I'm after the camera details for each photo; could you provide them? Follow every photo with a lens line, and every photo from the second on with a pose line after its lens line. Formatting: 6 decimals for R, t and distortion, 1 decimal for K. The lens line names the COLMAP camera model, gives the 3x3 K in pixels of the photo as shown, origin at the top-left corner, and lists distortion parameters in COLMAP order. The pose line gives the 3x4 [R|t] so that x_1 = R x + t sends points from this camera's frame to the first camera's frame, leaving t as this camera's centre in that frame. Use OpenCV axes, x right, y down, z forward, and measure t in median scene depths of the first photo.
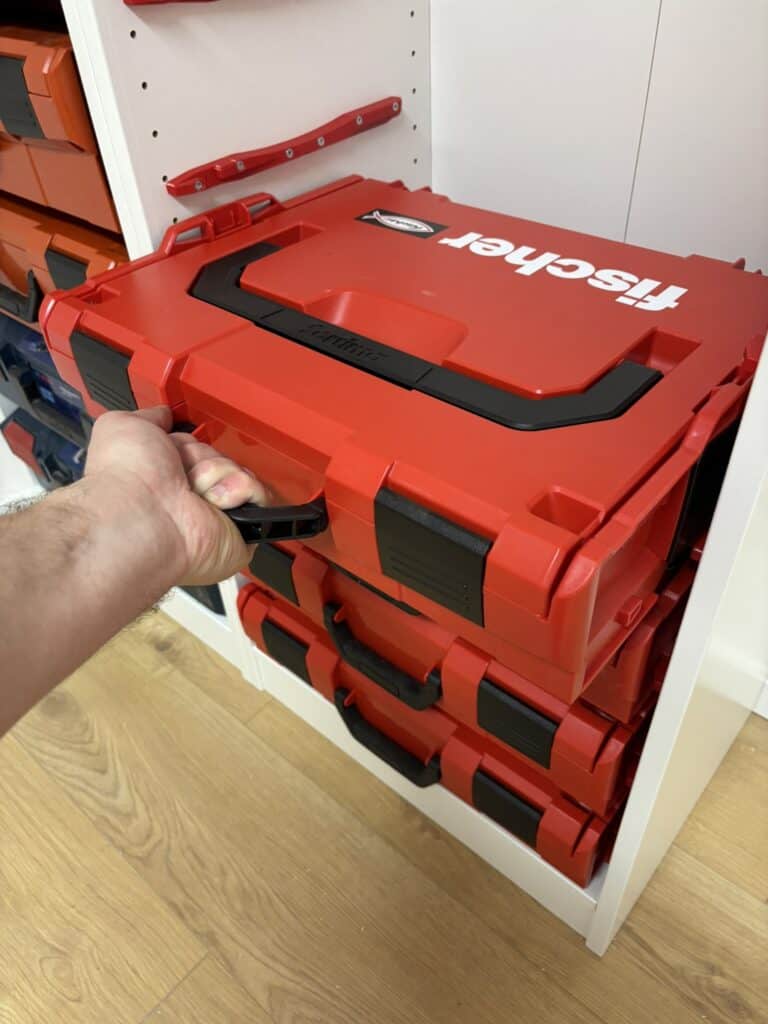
lens RADIAL K [[790.8, 0, 387.0], [0, 790.8, 514.0], [0, 0, 1]] dist [0.032823, -0.029932]
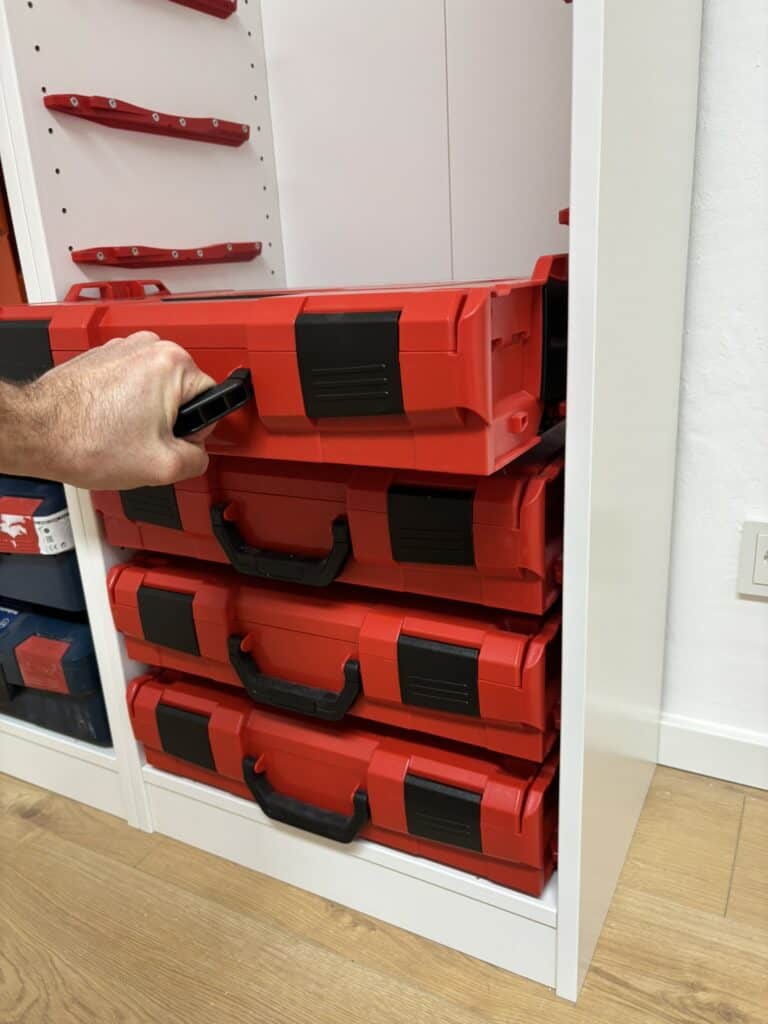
lens RADIAL K [[790.8, 0, 380.7], [0, 790.8, 518.2], [0, 0, 1]] dist [0.032823, -0.029932]
pose [[0.976870, -0.075965, 0.199883, -0.069131], [0.149210, 0.911737, -0.382718, 0.332248], [-0.153168, 0.403690, 0.901983, 0.019808]]
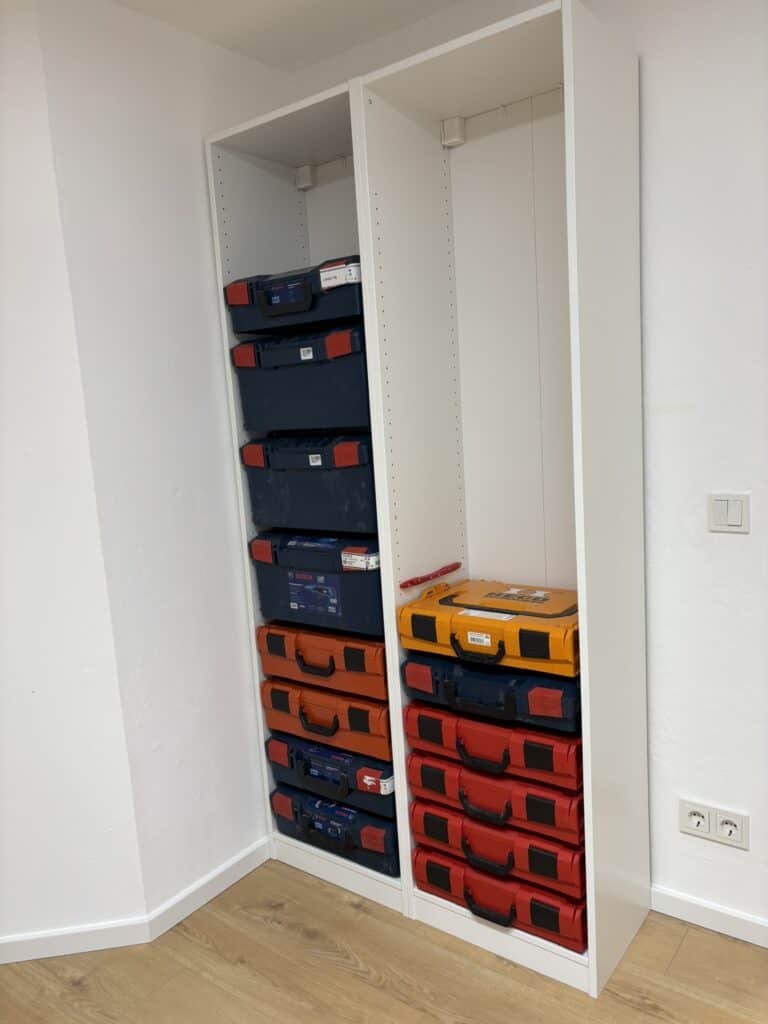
lens RADIAL K [[790.8, 0, 369.3], [0, 790.8, 510.4], [0, 0, 1]] dist [0.032823, -0.029932]
pose [[0.997764, -0.027702, 0.060826, -0.432456], [0.056448, 0.836579, -0.544930, 0.528312], [-0.035790, 0.547145, 0.836272, -1.482714]]
